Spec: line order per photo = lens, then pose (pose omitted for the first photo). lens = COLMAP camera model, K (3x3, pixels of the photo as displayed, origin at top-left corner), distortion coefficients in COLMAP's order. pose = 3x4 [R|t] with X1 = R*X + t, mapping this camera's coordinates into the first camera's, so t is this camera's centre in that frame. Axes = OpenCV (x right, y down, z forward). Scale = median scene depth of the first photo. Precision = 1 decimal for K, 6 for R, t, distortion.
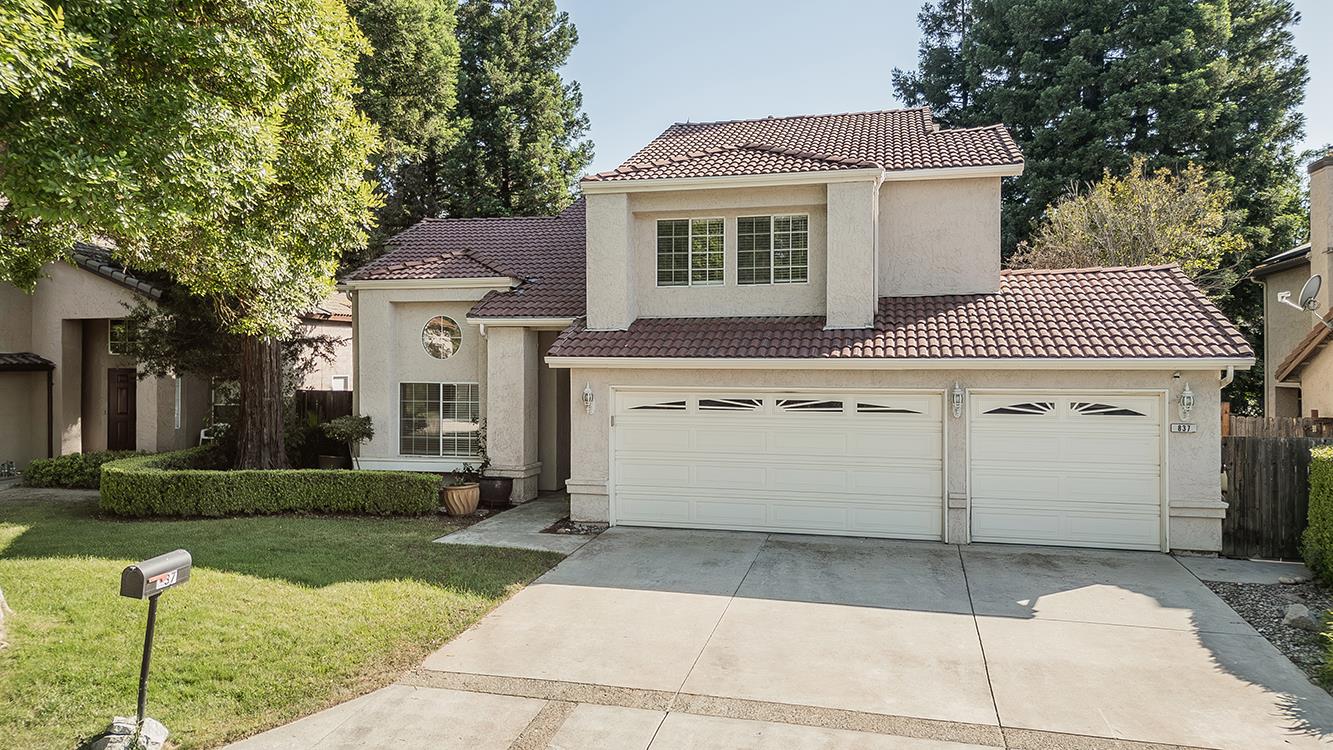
lens RADIAL K [[937.1, 0, 665.0], [0, 937.1, 364.1], [0, 0, 1]] dist [0.066869, -0.014837]
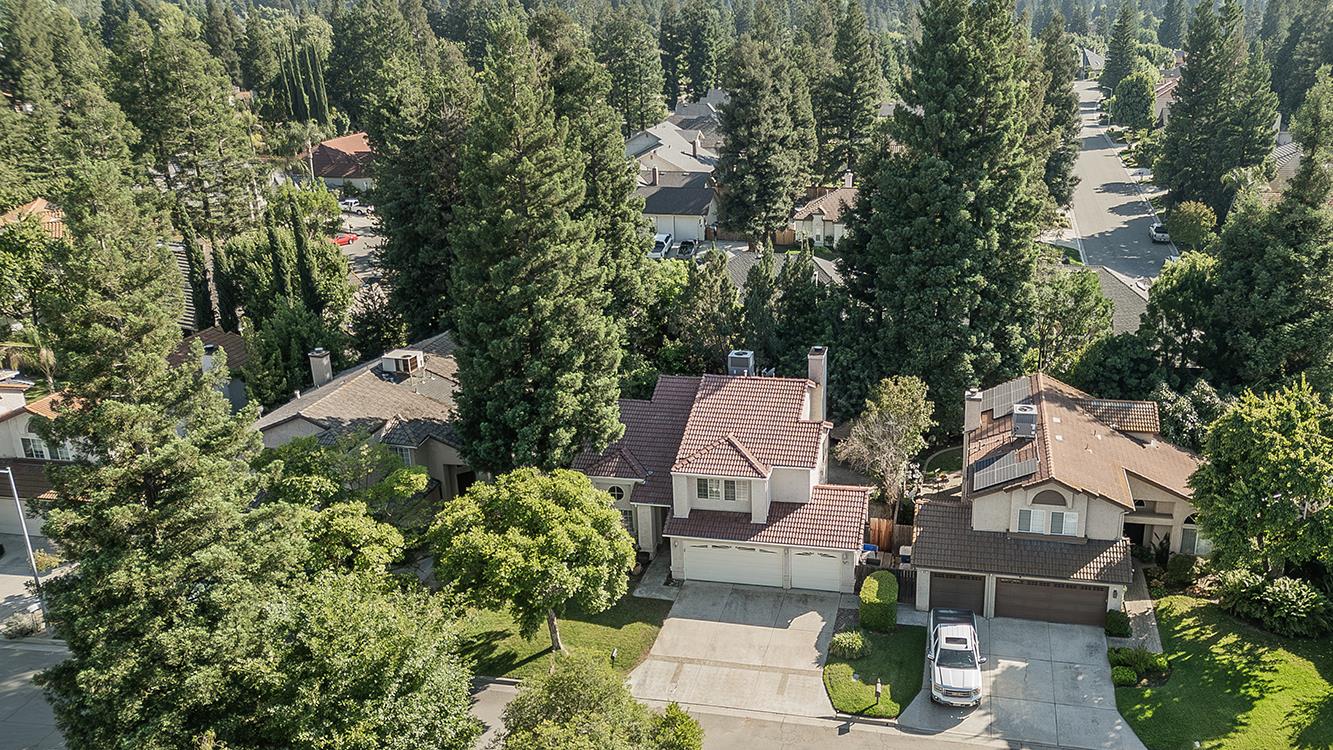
lens RADIAL K [[1142.4, 0, 789.3], [0, 1142.4, 397.2], [0, 0, 1]] dist [0.133886, 0.000875]
pose [[0.998037, -0.028747, 0.055633, 0.095830], [0.007637, 0.937645, 0.347510, -1.750124], [-0.062154, -0.346403, 0.936025, -2.436490]]
